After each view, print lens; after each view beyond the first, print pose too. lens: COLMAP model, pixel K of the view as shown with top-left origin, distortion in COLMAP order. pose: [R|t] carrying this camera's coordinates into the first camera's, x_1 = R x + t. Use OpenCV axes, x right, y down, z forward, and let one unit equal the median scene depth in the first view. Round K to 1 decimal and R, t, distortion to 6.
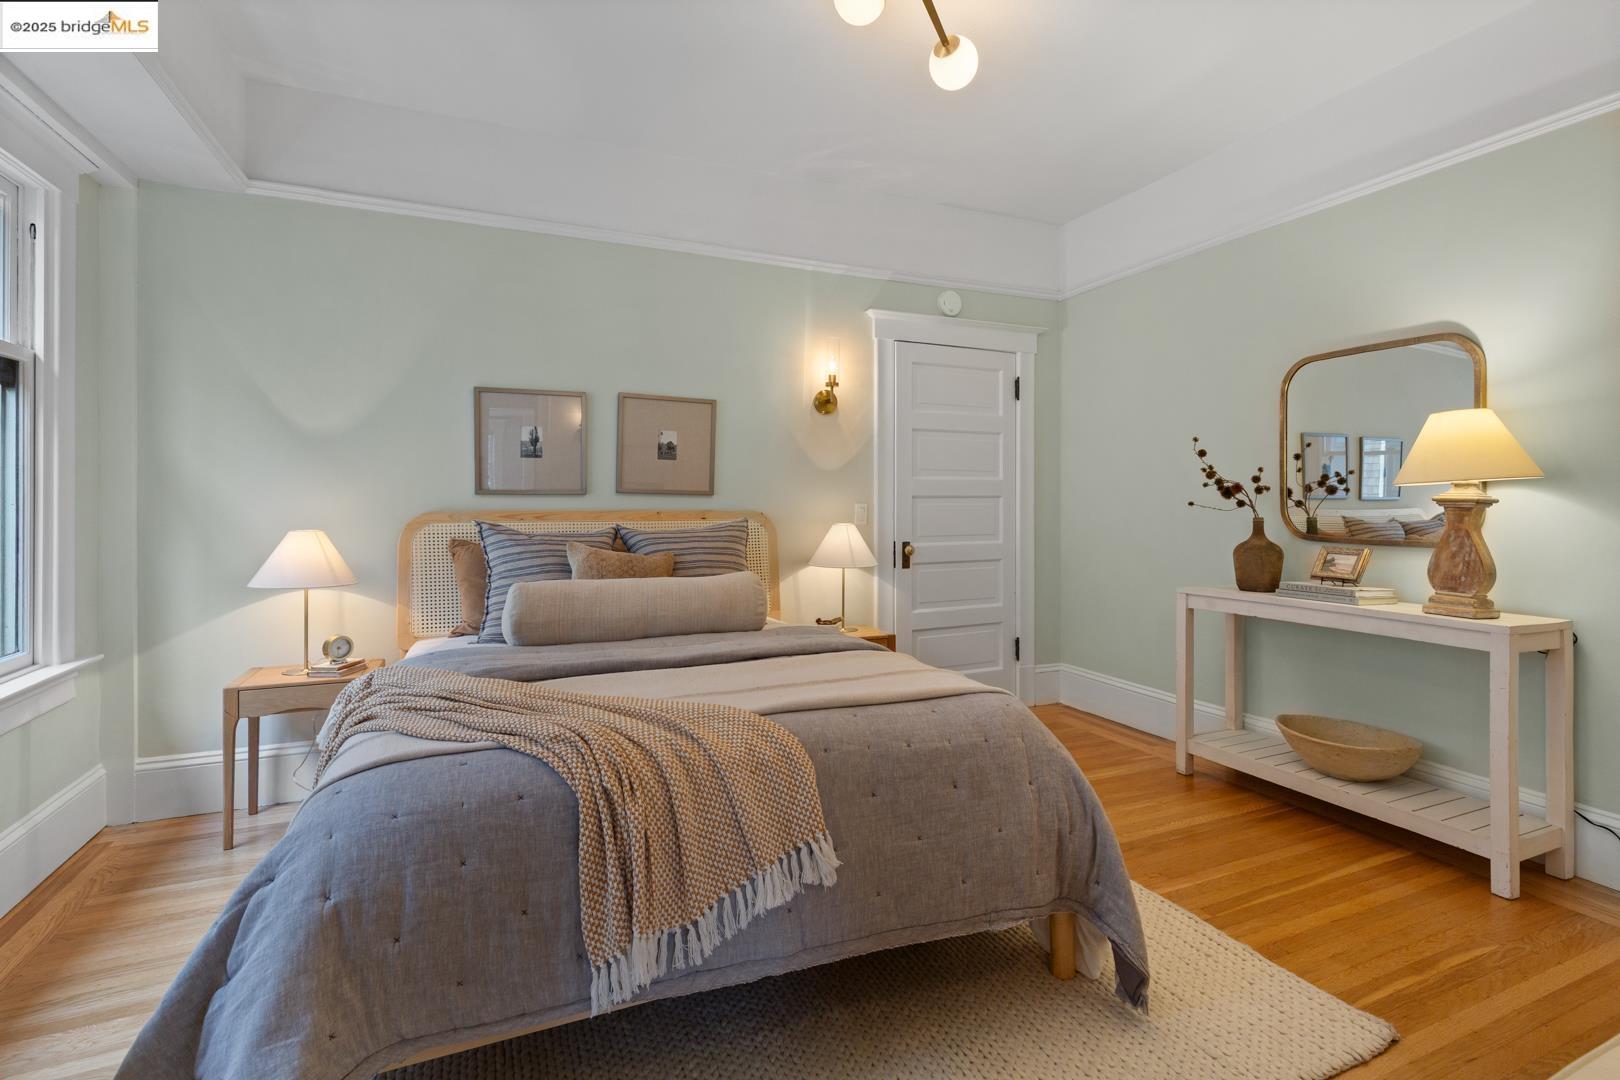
lens RADIAL K [[798.0, 0, 804.4], [0, 798.0, 526.1], [0, 0, 1]] dist [-0.002943, 0.000518]
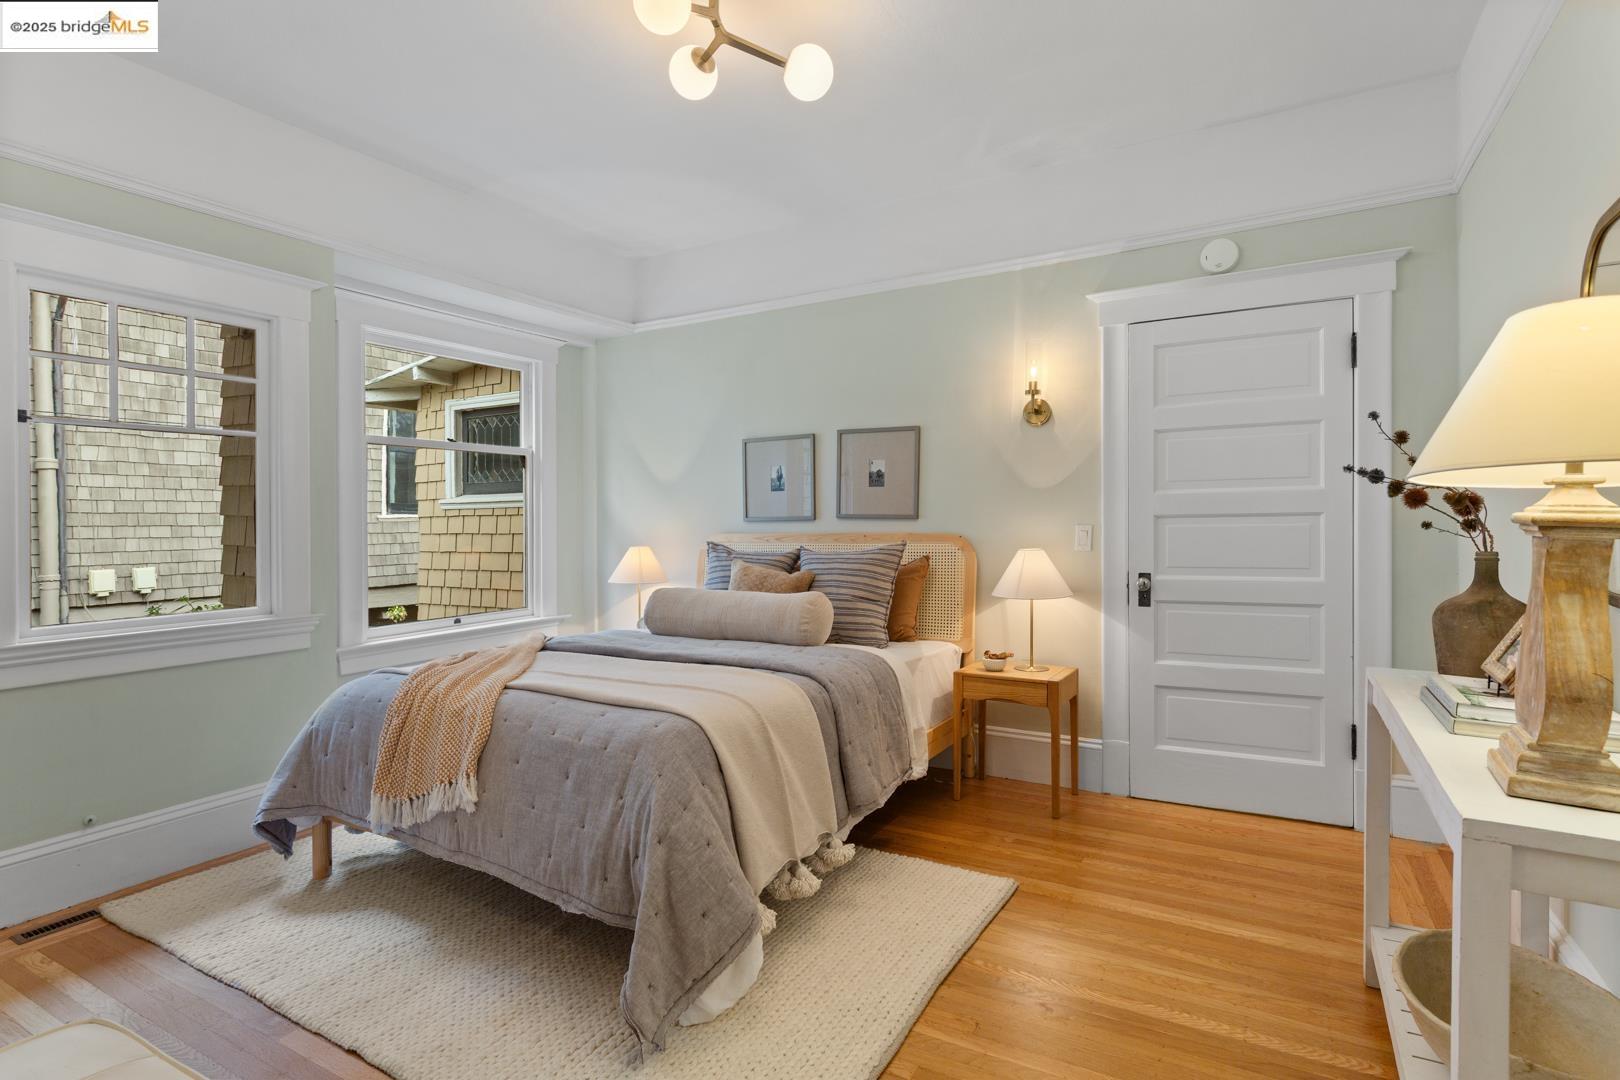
lens RADIAL K [[809.2, 0, 805.8], [0, 809.2, 535.9], [0, 0, 1]] dist [0.001066, -0.002589]
pose [[0.583168, 0.004065, -0.812342, 0.645590], [-0.011442, 0.999929, -0.003211, -0.012094], [0.812271, 0.011167, 0.583173, 0.280021]]
